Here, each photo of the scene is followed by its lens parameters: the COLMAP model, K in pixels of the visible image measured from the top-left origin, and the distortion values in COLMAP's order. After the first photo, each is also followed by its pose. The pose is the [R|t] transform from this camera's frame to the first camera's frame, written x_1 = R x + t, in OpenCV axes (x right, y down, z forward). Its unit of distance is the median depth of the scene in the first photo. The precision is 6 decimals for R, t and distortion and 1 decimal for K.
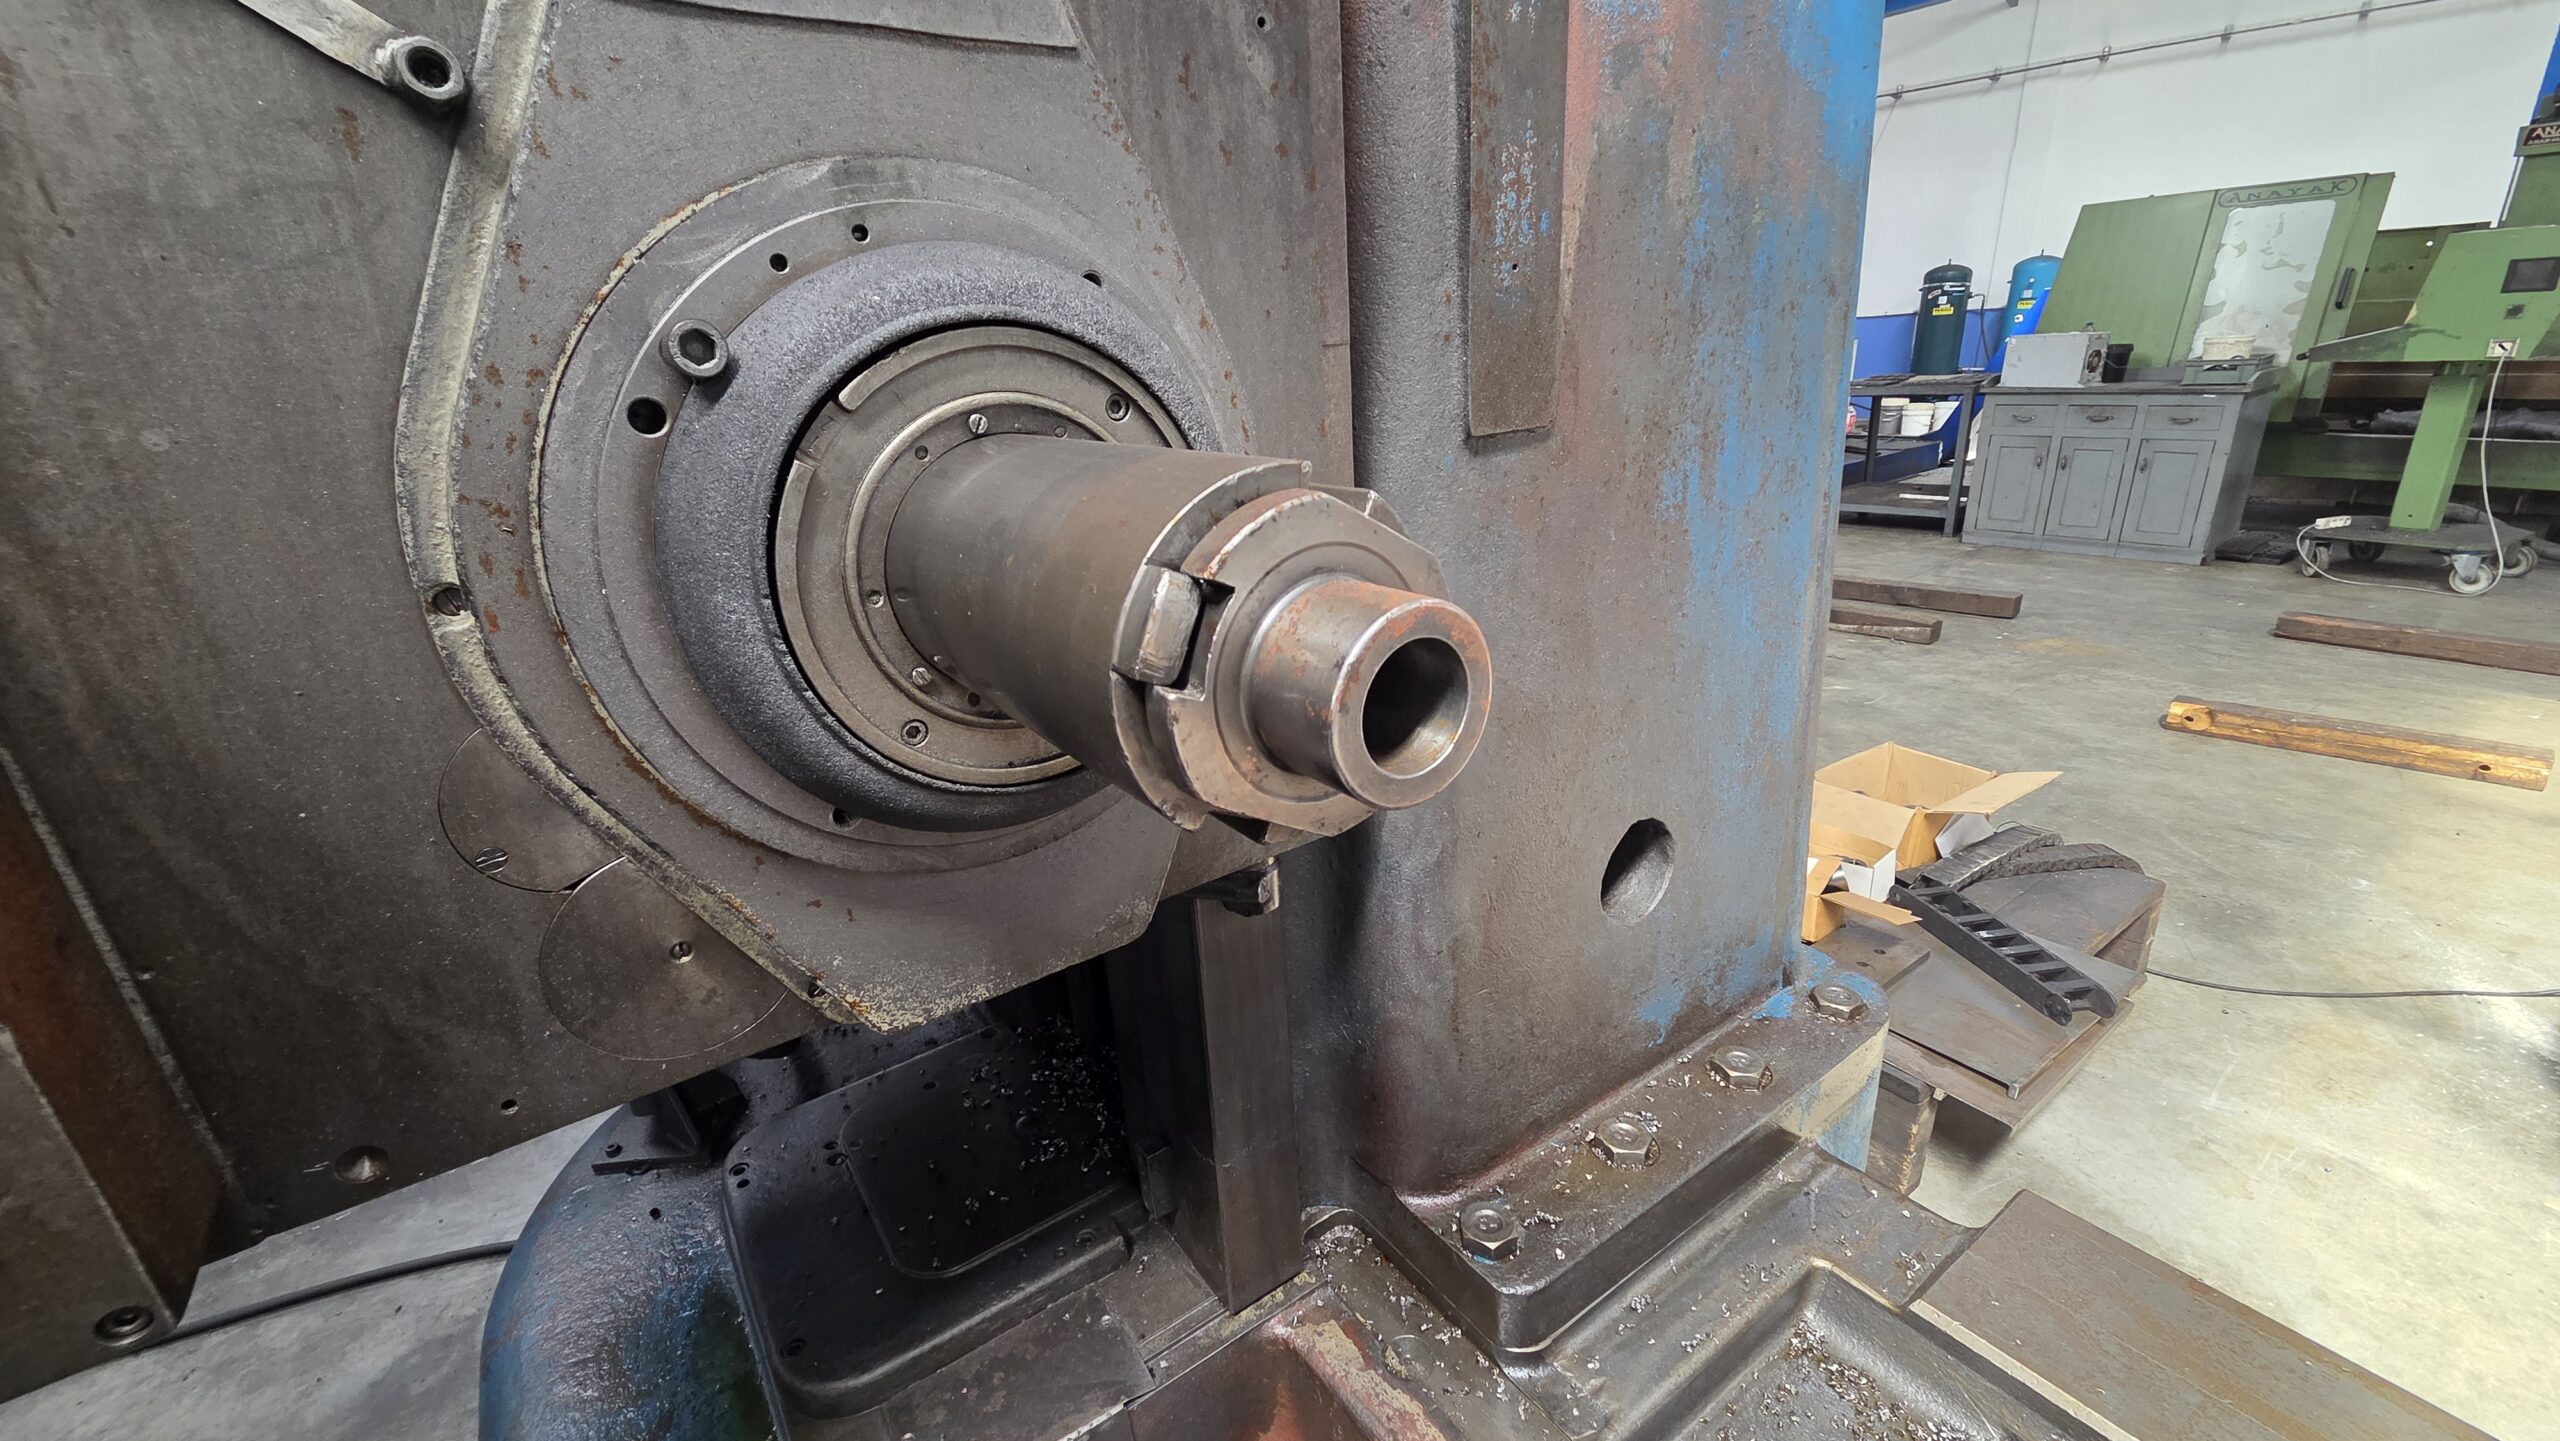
lens RADIAL K [[1051.6, 0, 1264.9], [0, 1051.6, 728.0], [0, 0, 1]] dist [0.007137, -0.001270]
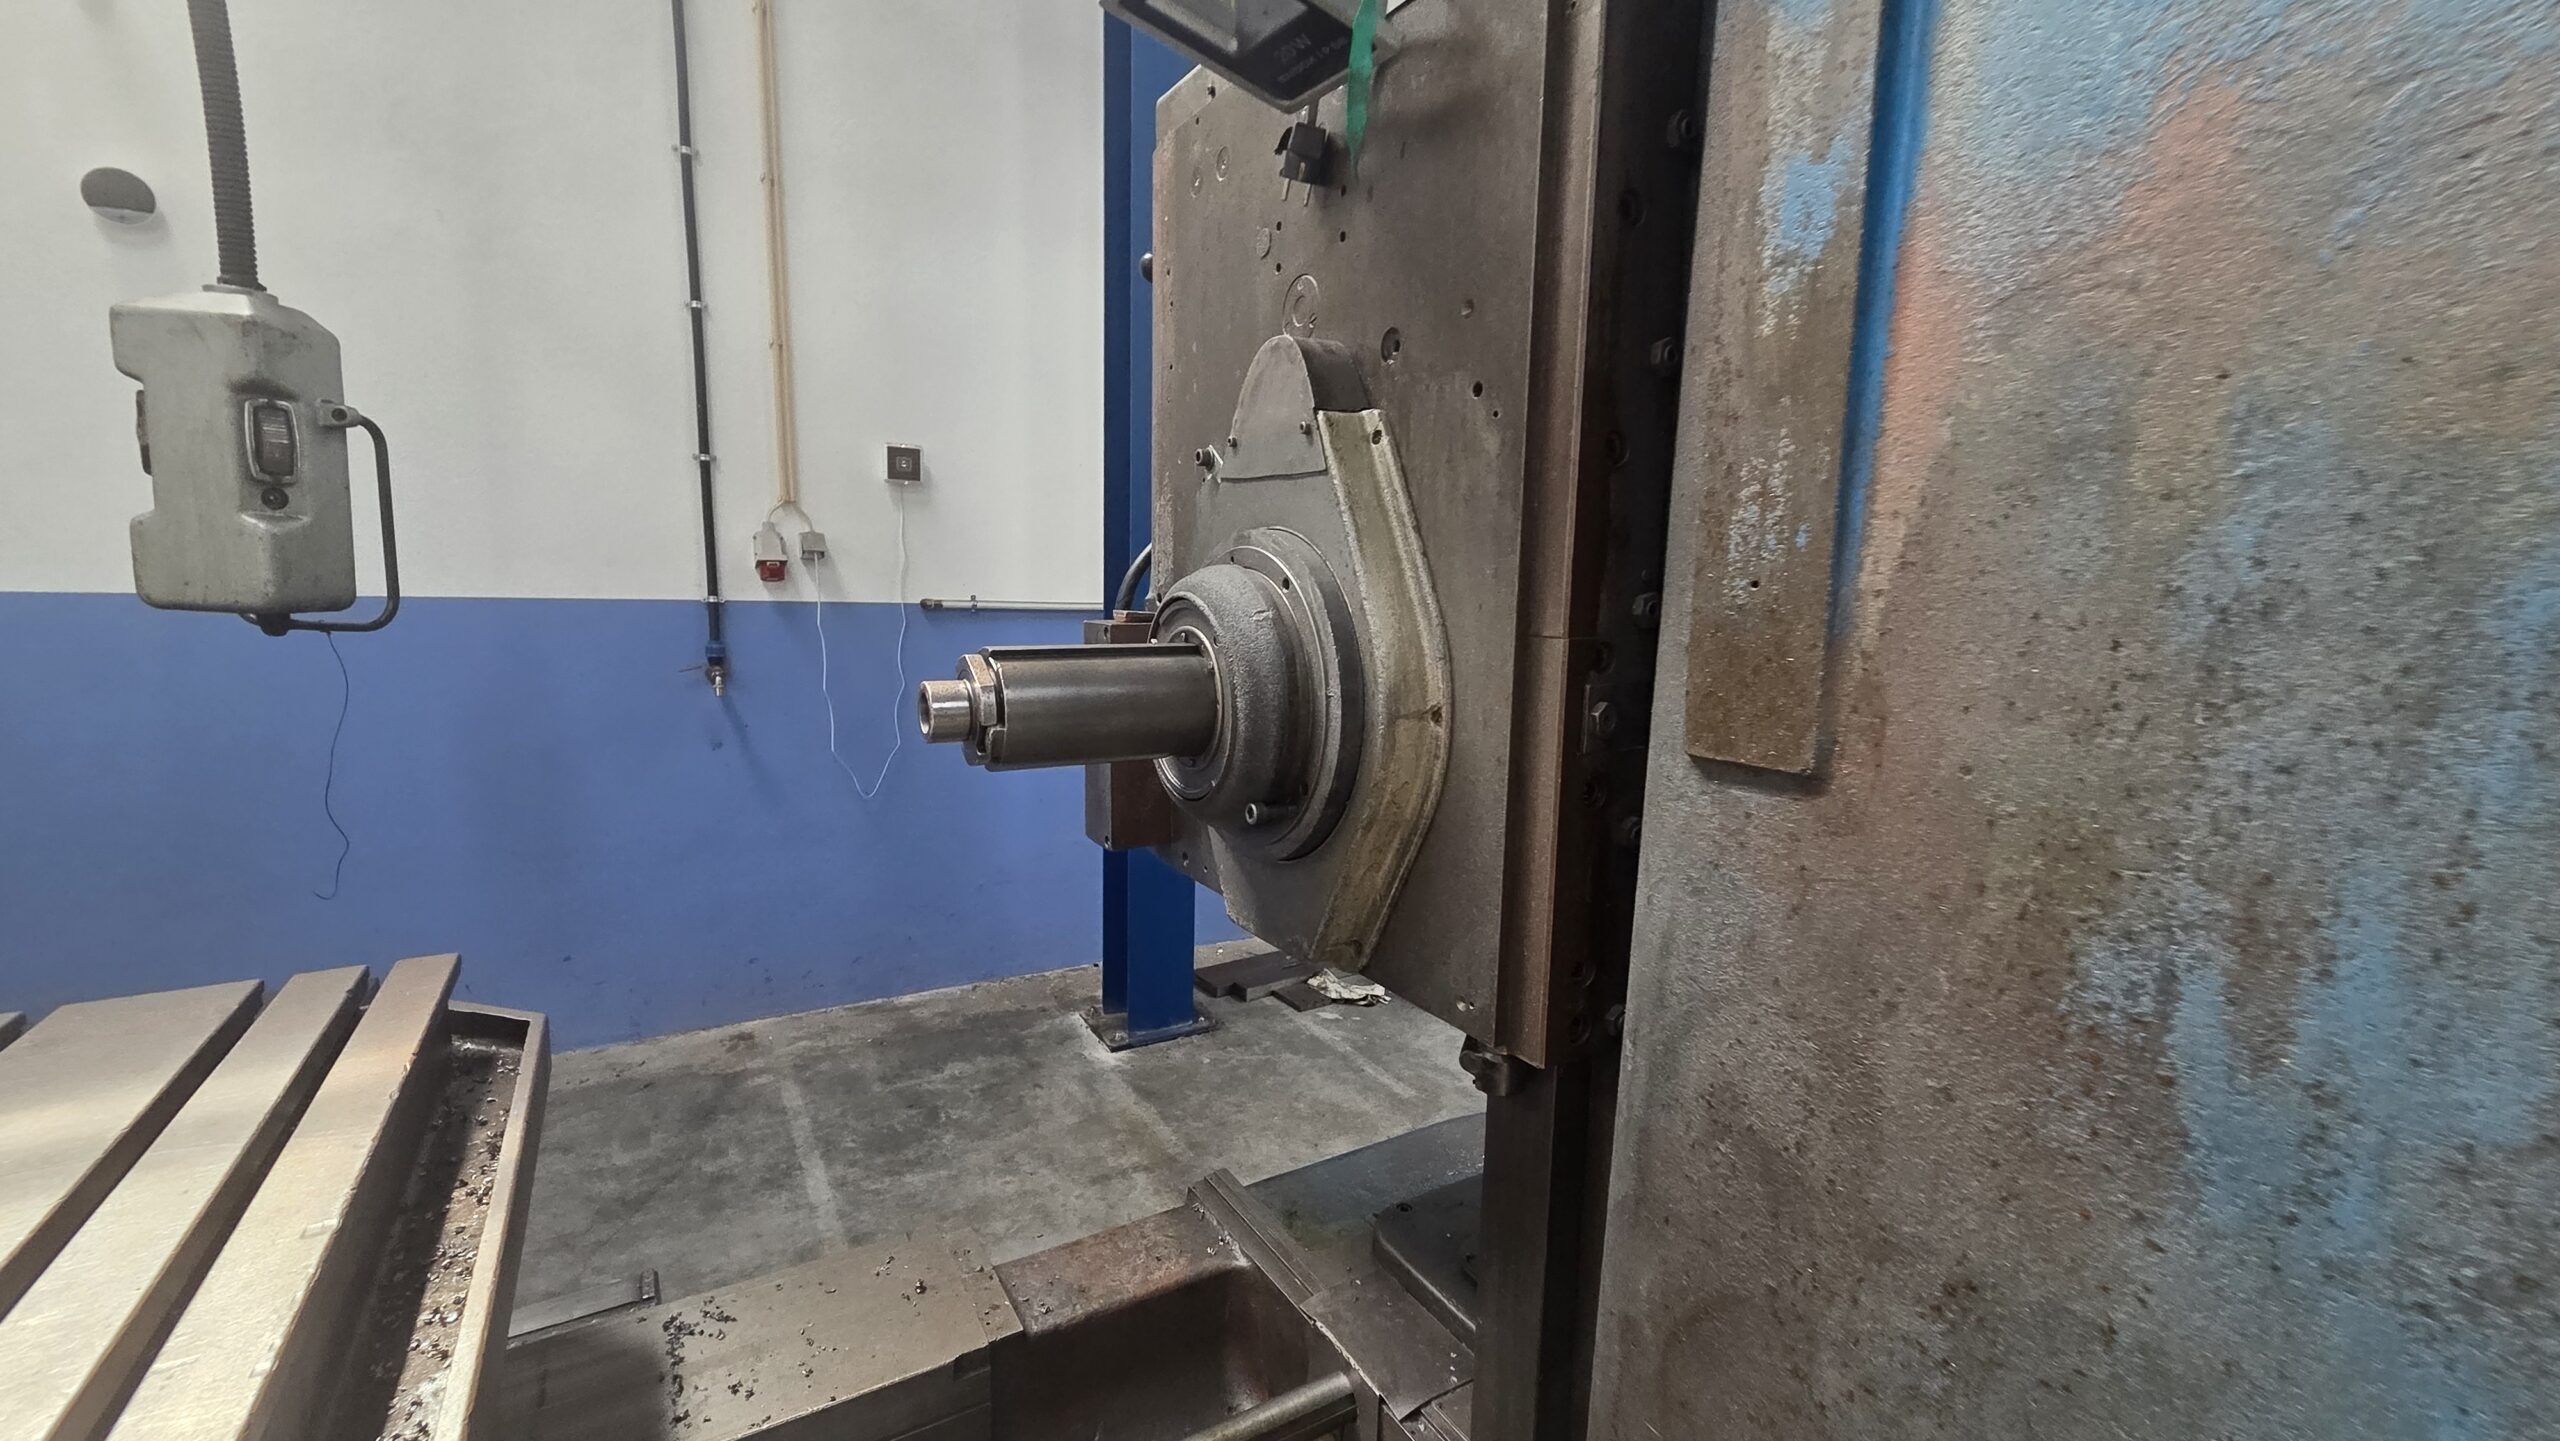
lens RADIAL K [[1051.6, 0, 1276.5], [0, 1051.6, 718.8], [0, 0, 1]] dist [0.007137, -0.001270]
pose [[-0.062732, 0.194058, -0.978982, 0.888798], [-0.364078, 0.908867, 0.203489, -0.291916], [0.929253, 0.369192, 0.013637, 0.523349]]
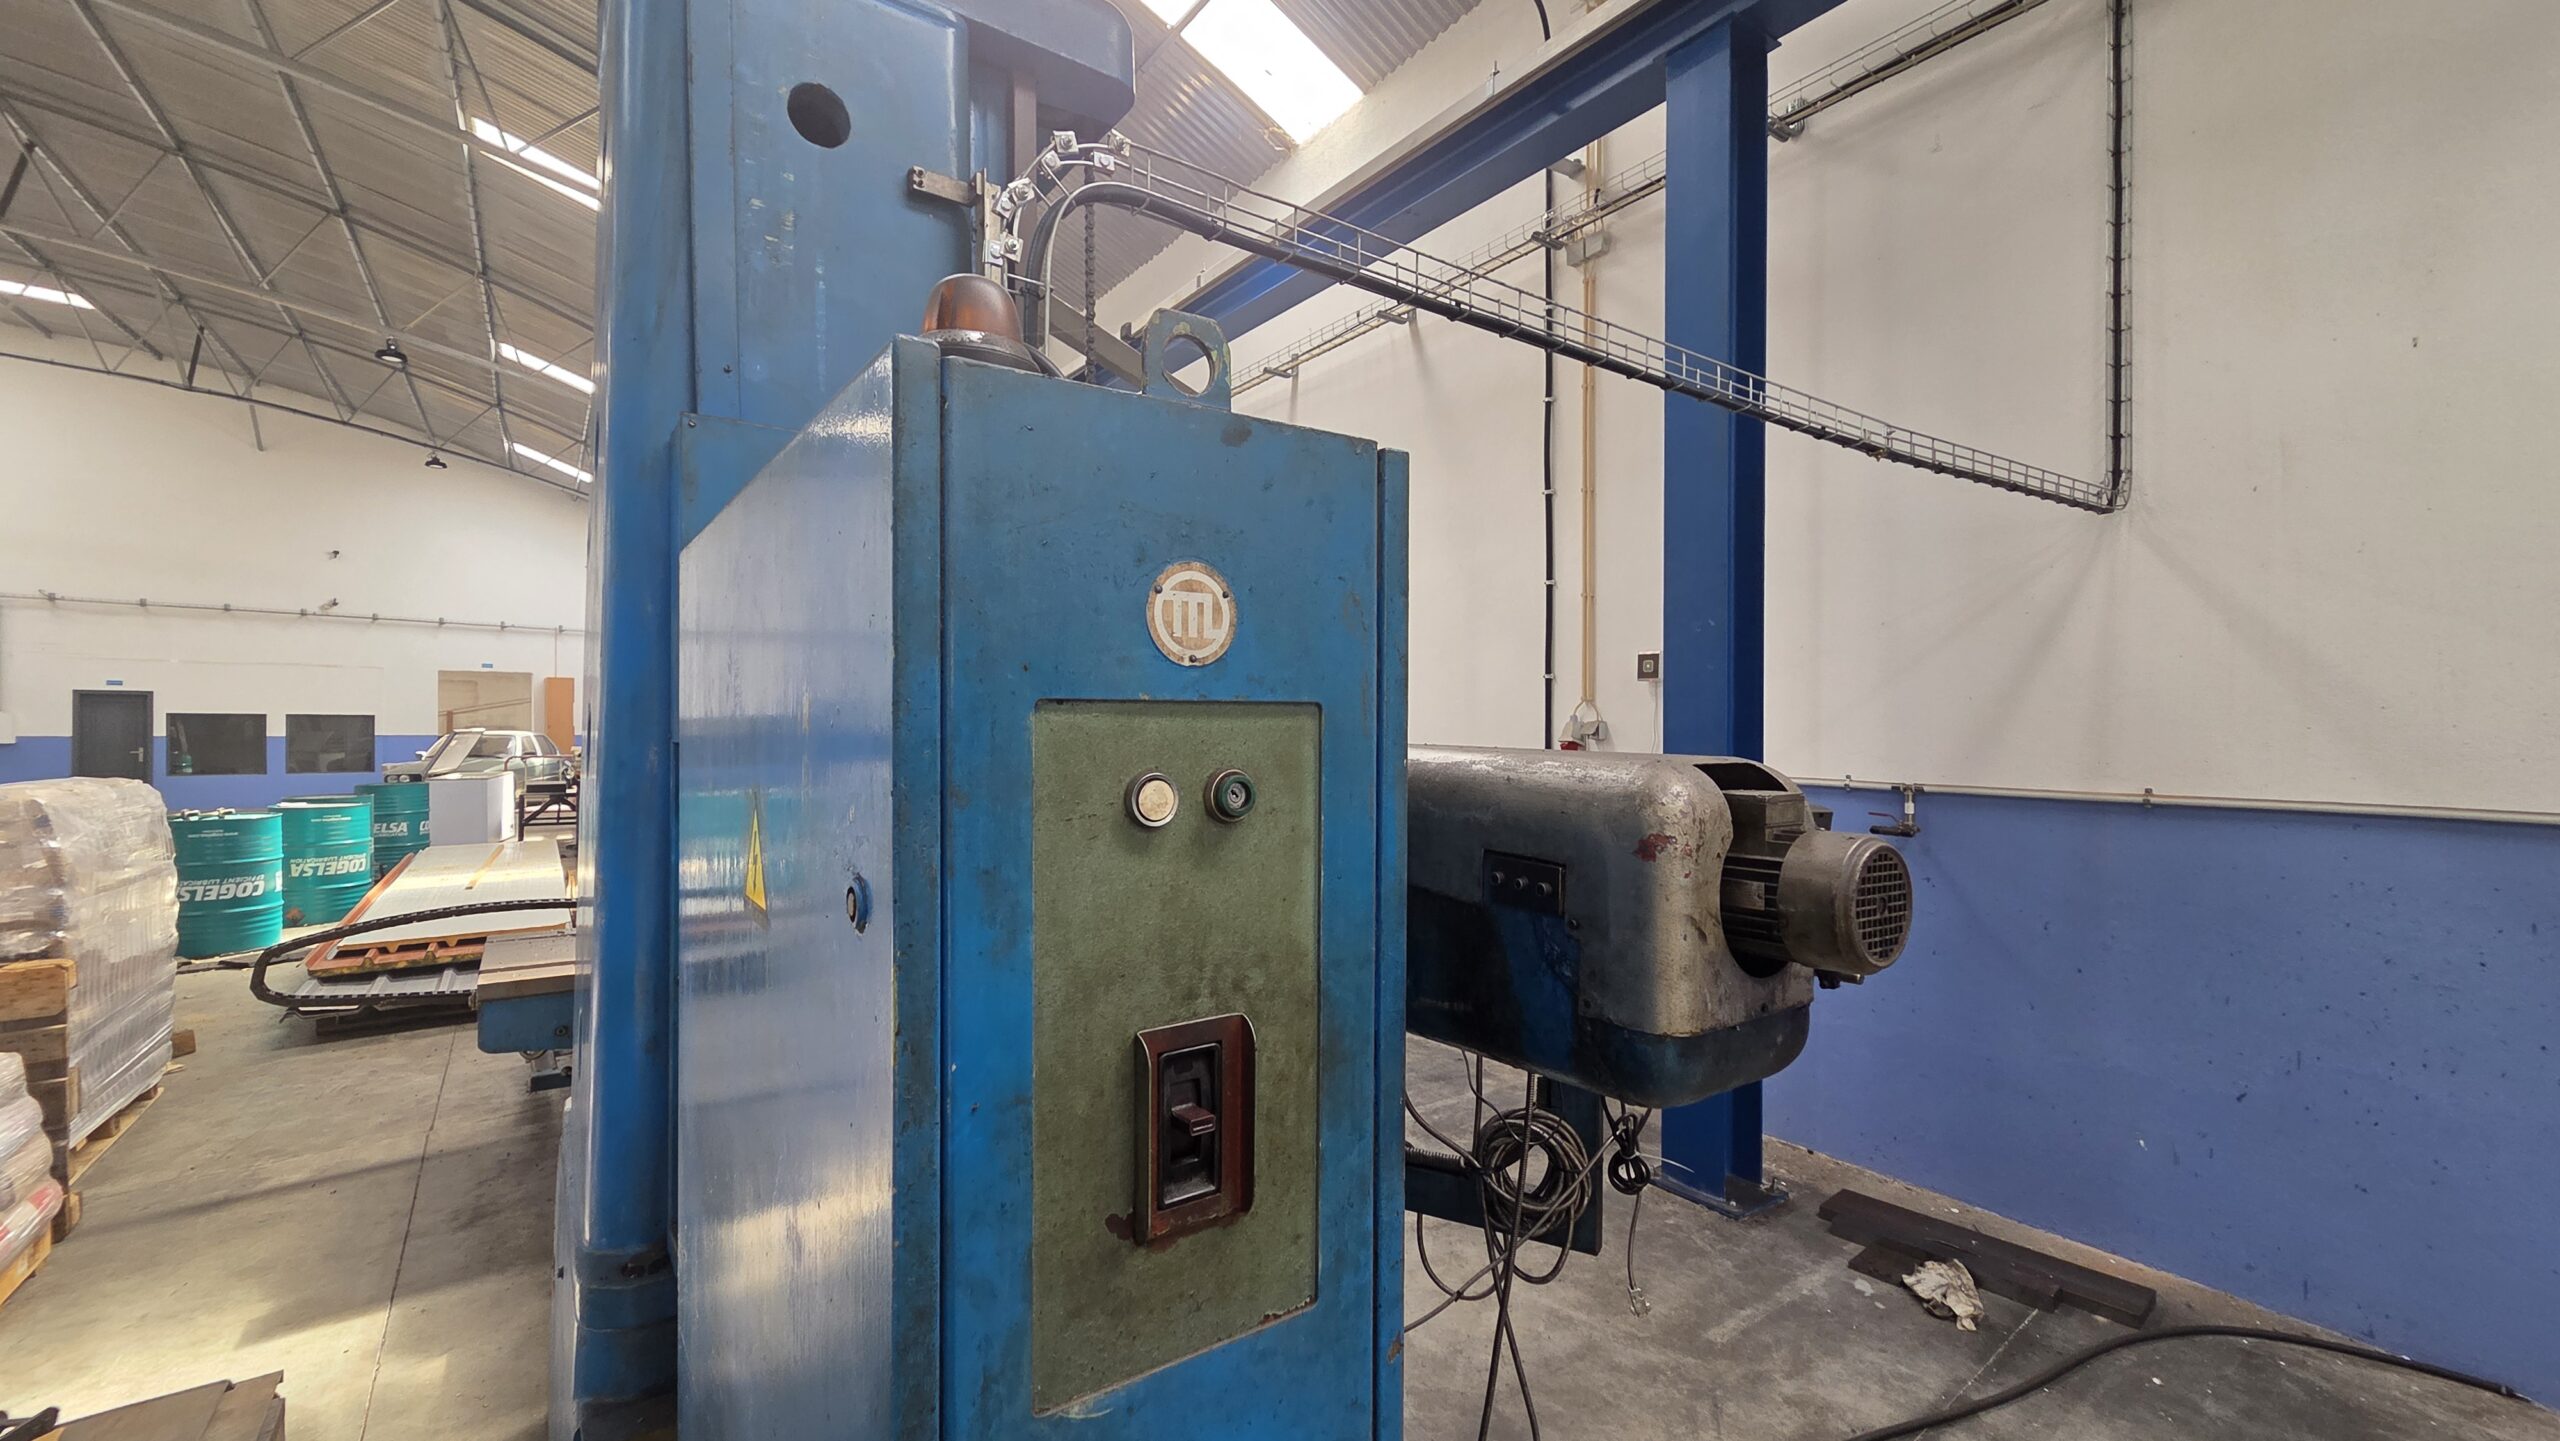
lens RADIAL K [[1051.6, 0, 1265.1], [0, 1051.6, 730.3], [0, 0, 1]] dist [0.007137, -0.001270]
pose [[-0.998237, 0.059341, -0.000986, -0.996287], [0.055224, 0.934811, 0.350827, -1.345485], [0.021740, 0.350154, -0.936440, 3.481419]]
